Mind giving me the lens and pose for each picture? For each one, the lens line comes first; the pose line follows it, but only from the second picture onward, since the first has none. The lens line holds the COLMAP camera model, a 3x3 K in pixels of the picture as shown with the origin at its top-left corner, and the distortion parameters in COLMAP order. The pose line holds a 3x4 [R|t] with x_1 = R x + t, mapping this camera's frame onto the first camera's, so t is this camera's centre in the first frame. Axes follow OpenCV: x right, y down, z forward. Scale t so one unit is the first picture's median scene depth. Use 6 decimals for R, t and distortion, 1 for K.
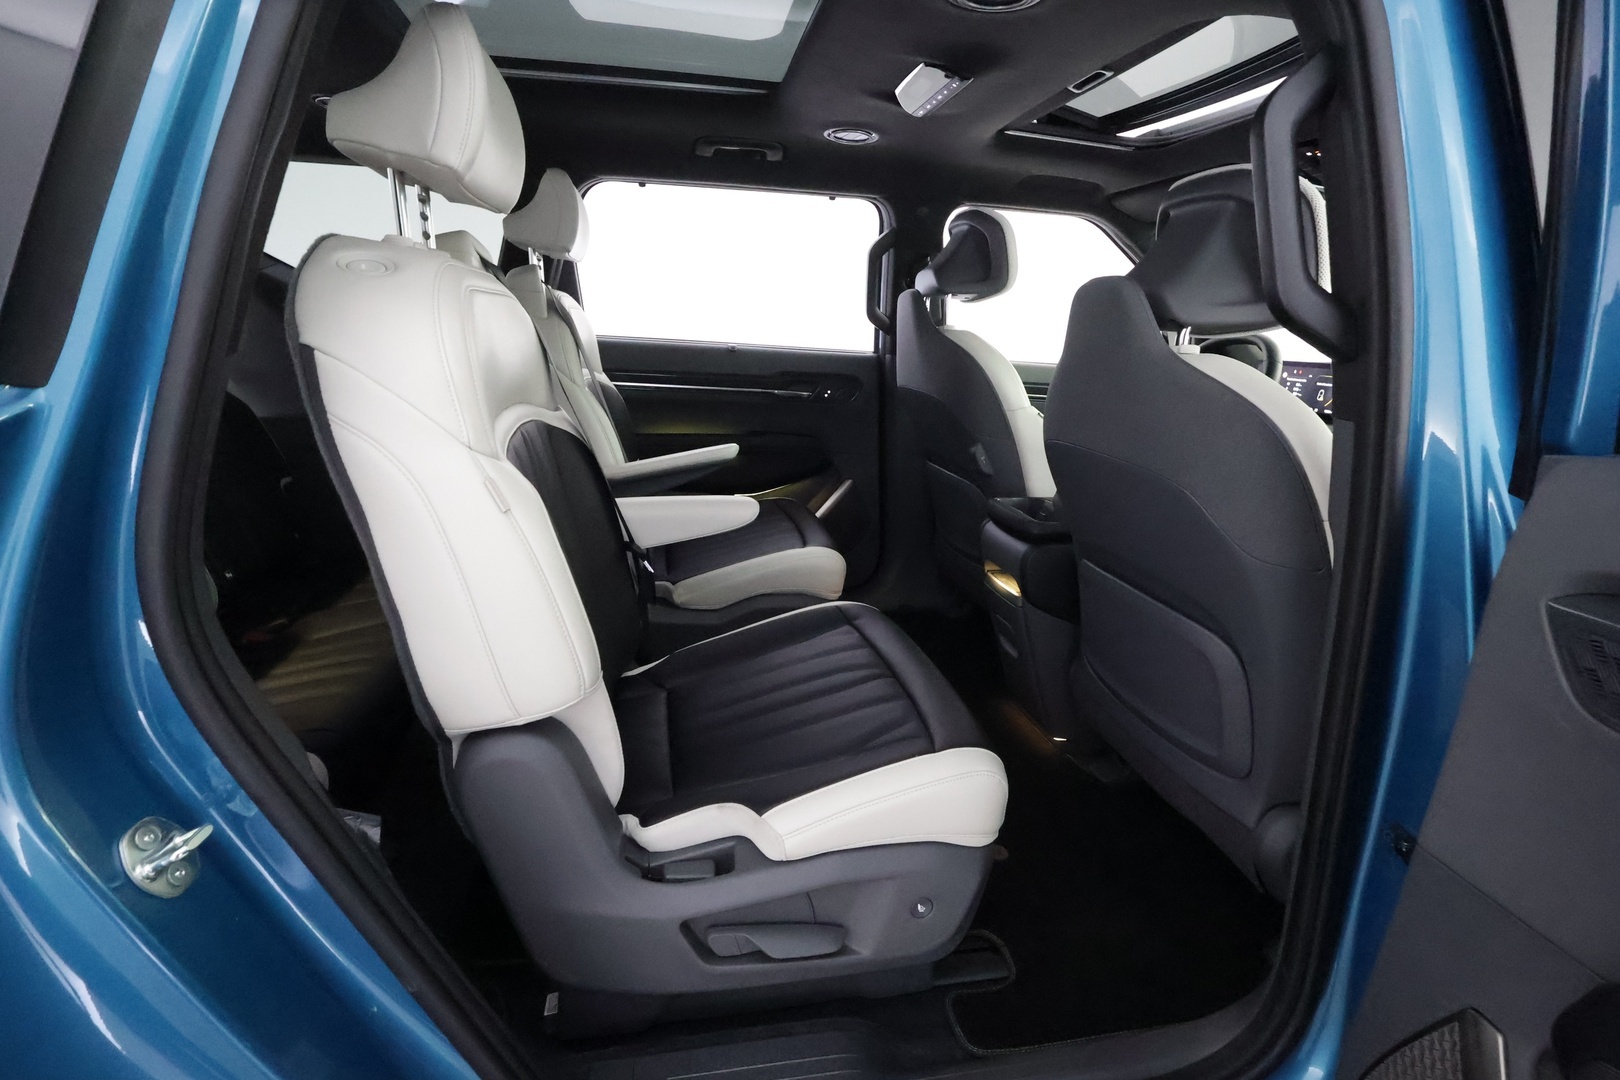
lens RADIAL K [[747.9, 0, 811.2], [0, 747.9, 547.1], [0, 0, 1]] dist [-0.001590, 0.001274]
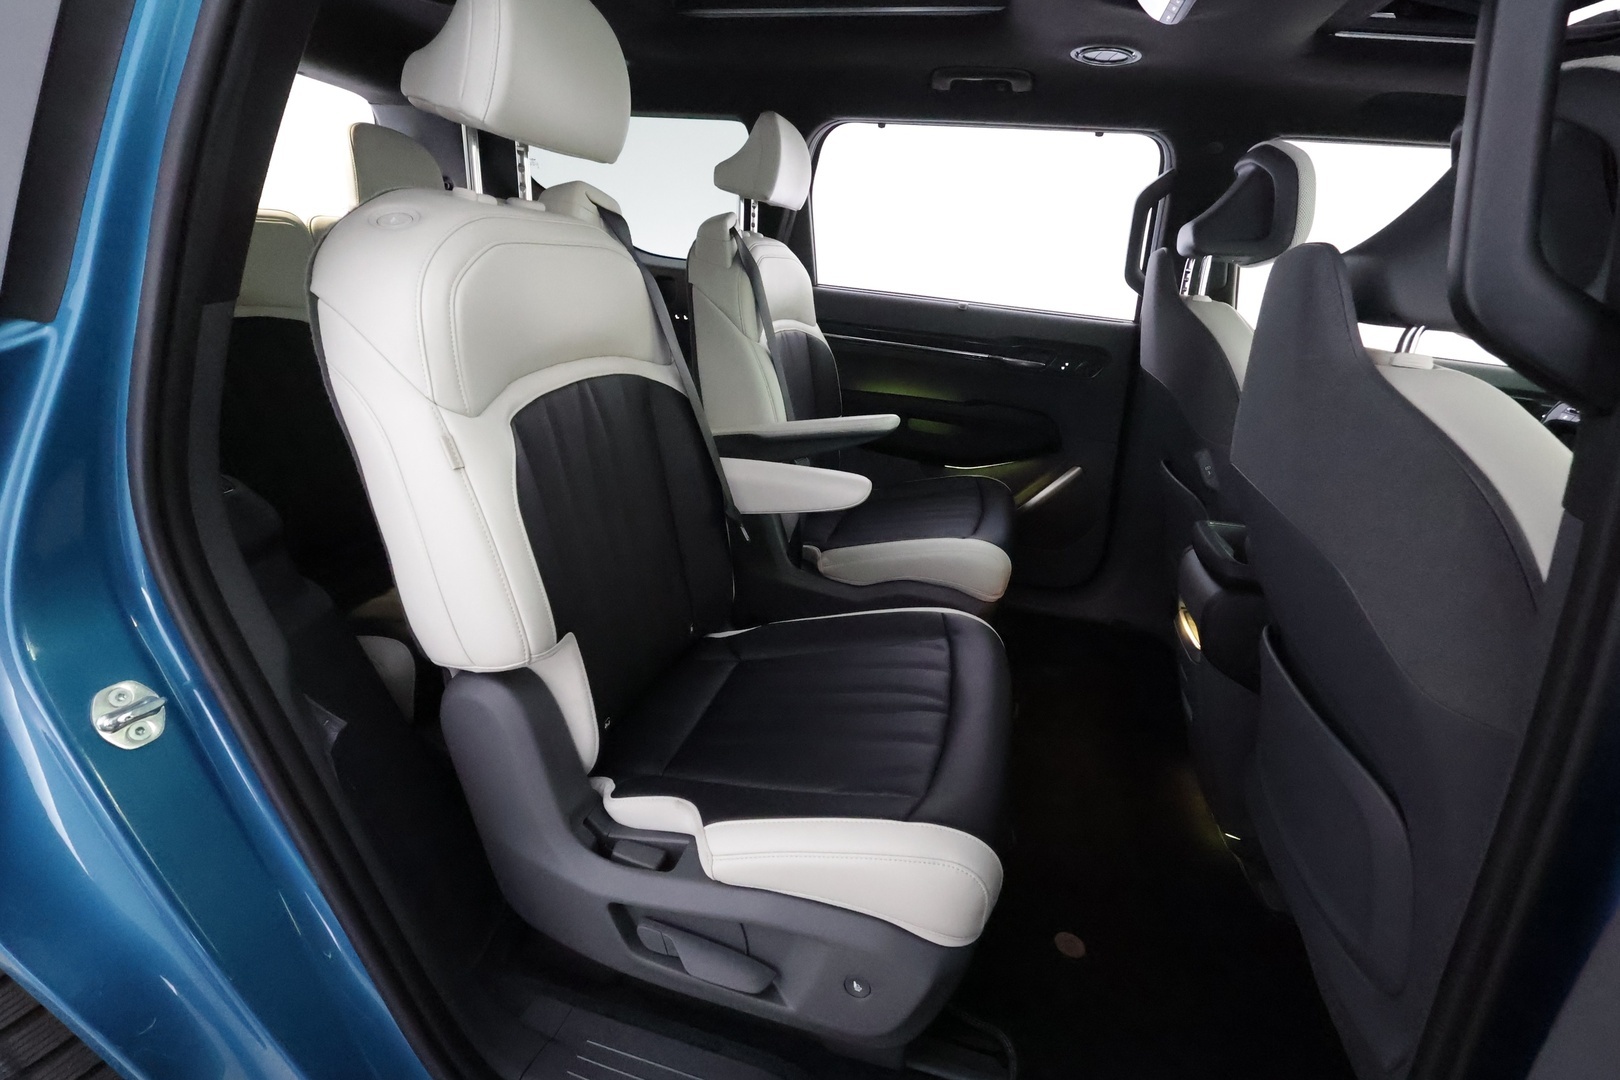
lens RADIAL K [[747.9, 0, 811.2], [0, 747.9, 547.1], [0, 0, 1]] dist [-0.001590, 0.001274]
pose [[0.903169, 0.185200, -0.387281, 0.195862], [-0.159630, 0.982351, 0.097496, -0.053226], [0.398502, -0.026233, 0.916792, 0.115527]]
